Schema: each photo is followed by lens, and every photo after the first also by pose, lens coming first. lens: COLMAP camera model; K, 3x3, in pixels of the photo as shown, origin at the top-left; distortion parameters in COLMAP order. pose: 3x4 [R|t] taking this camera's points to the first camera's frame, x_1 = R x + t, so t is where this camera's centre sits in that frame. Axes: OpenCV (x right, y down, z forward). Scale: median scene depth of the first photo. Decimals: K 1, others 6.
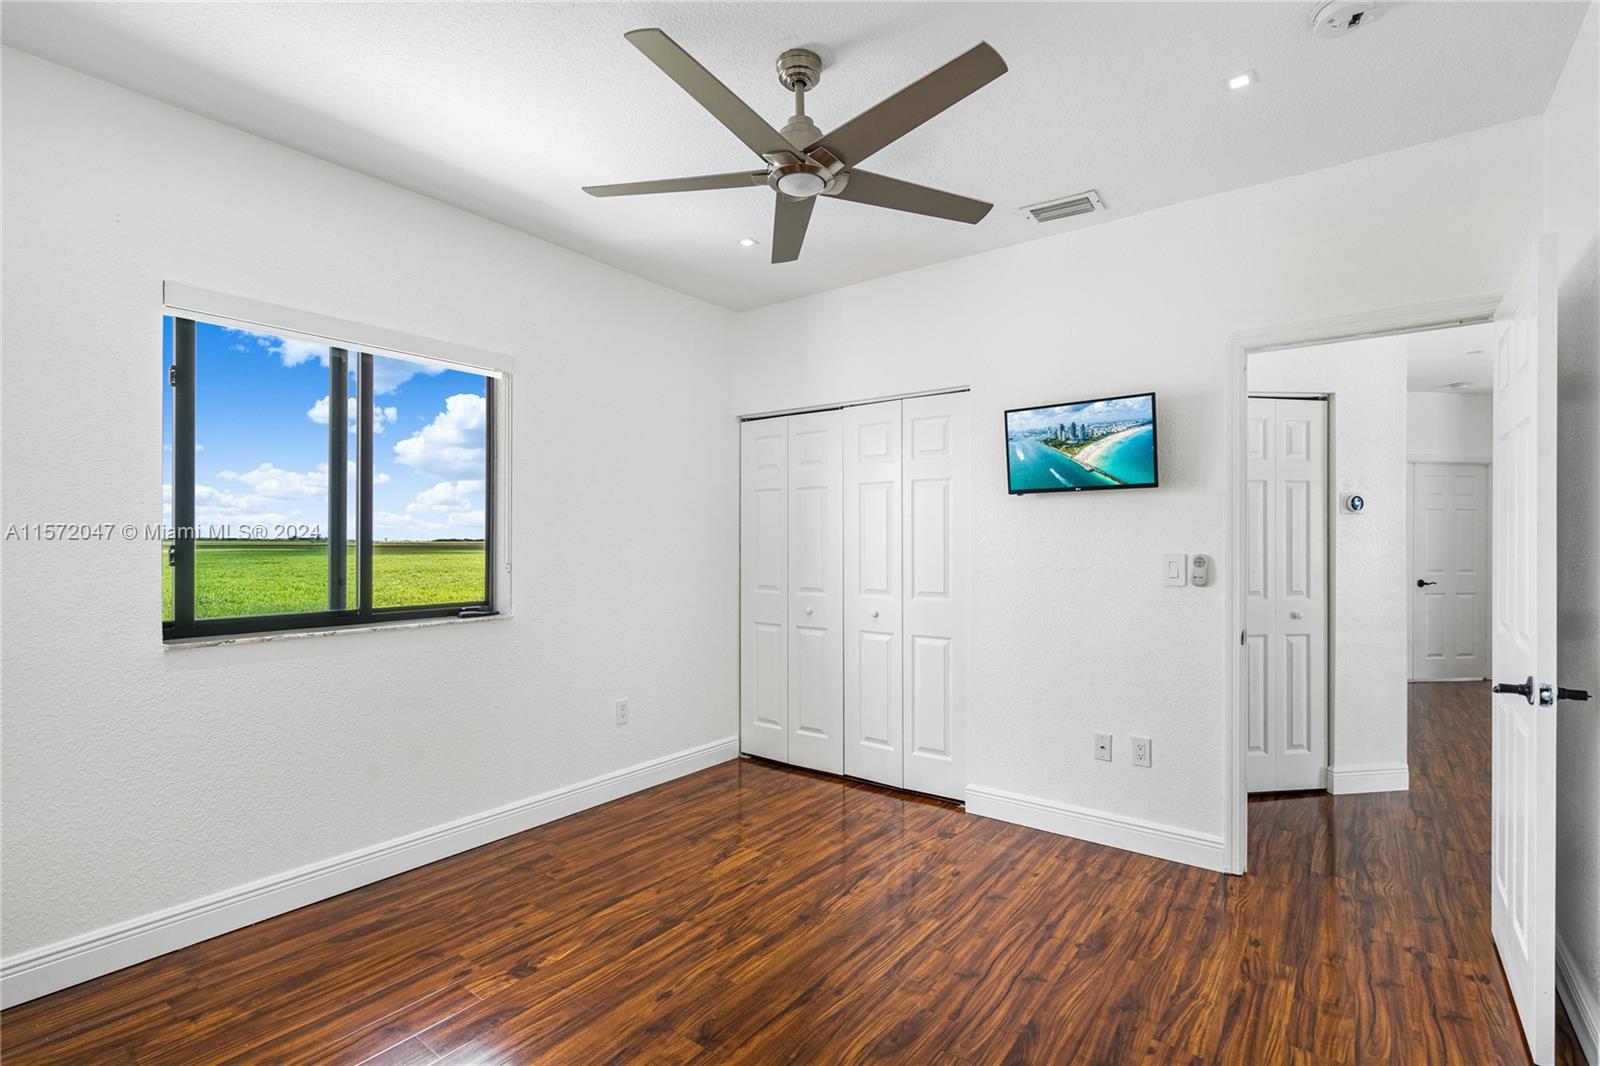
lens RADIAL K [[722.3, 0, 808.8], [0, 722.3, 538.9], [0, 0, 1]] dist [-0.001517, -0.000166]
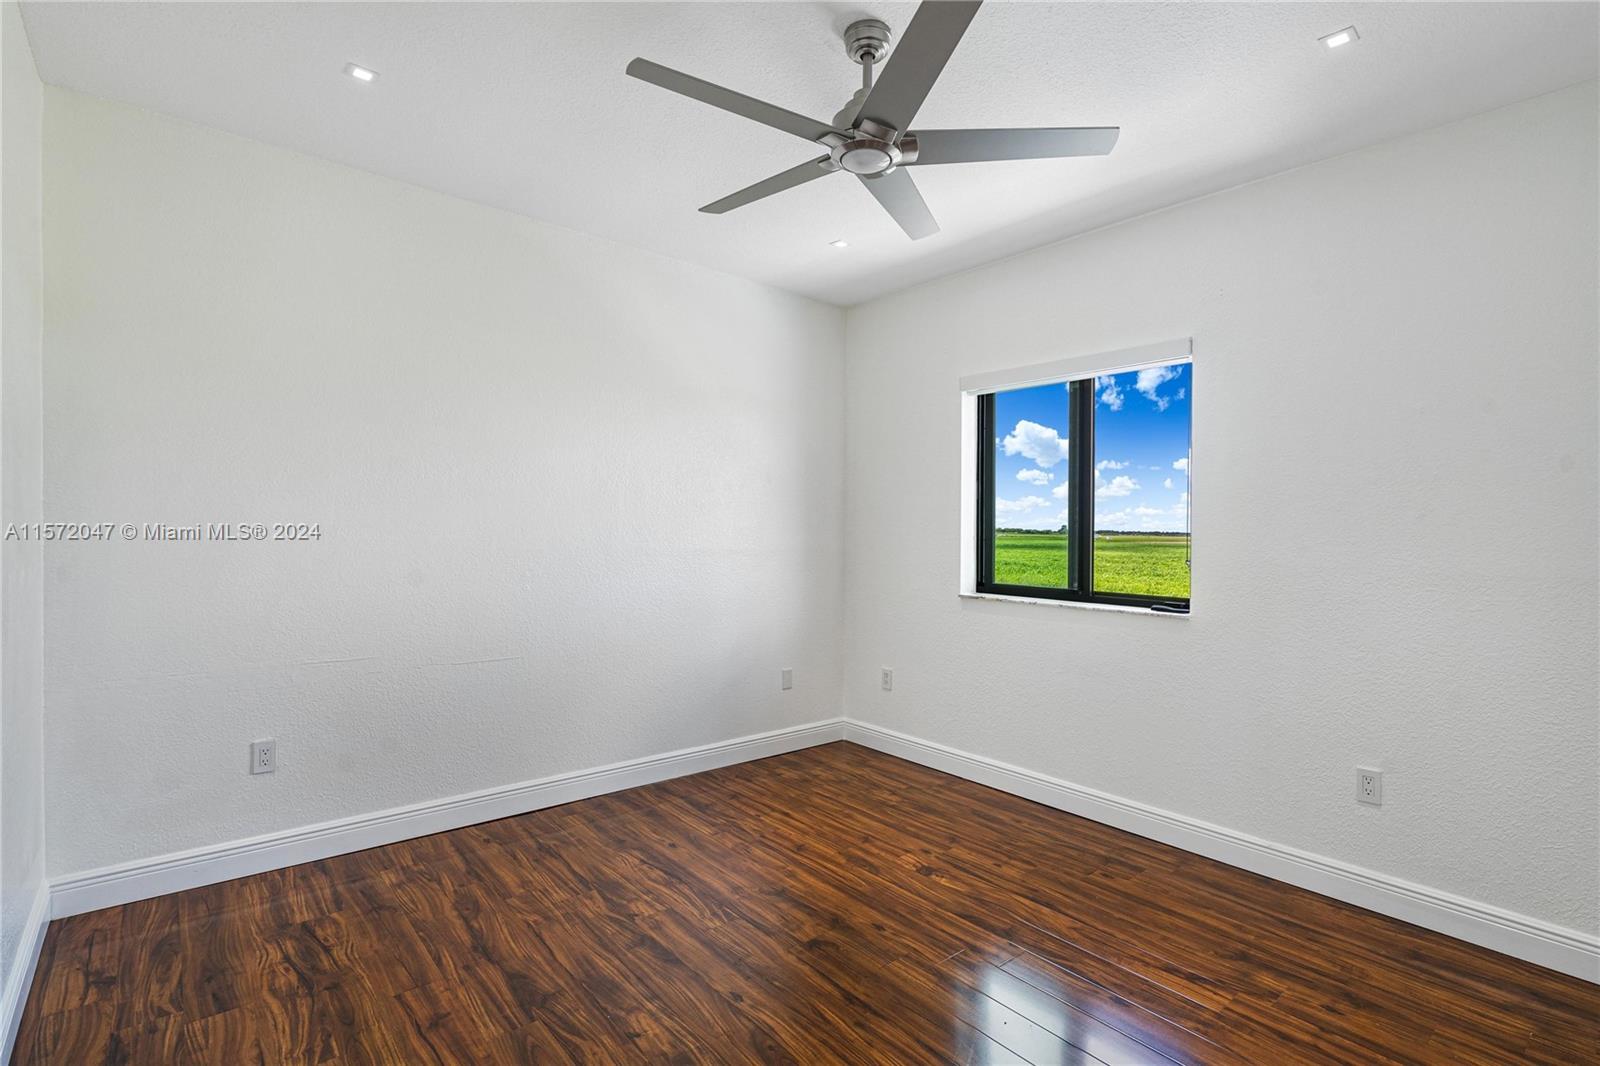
lens RADIAL K [[722.3, 0, 808.8], [0, 722.3, 538.9], [0, 0, 1]] dist [-0.001517, -0.000166]
pose [[-0.190580, 0.009293, -0.981628, 0.717889], [-0.011710, 0.999863, 0.011739, 0.002686], [0.981602, 0.013732, -0.190445, 0.838587]]
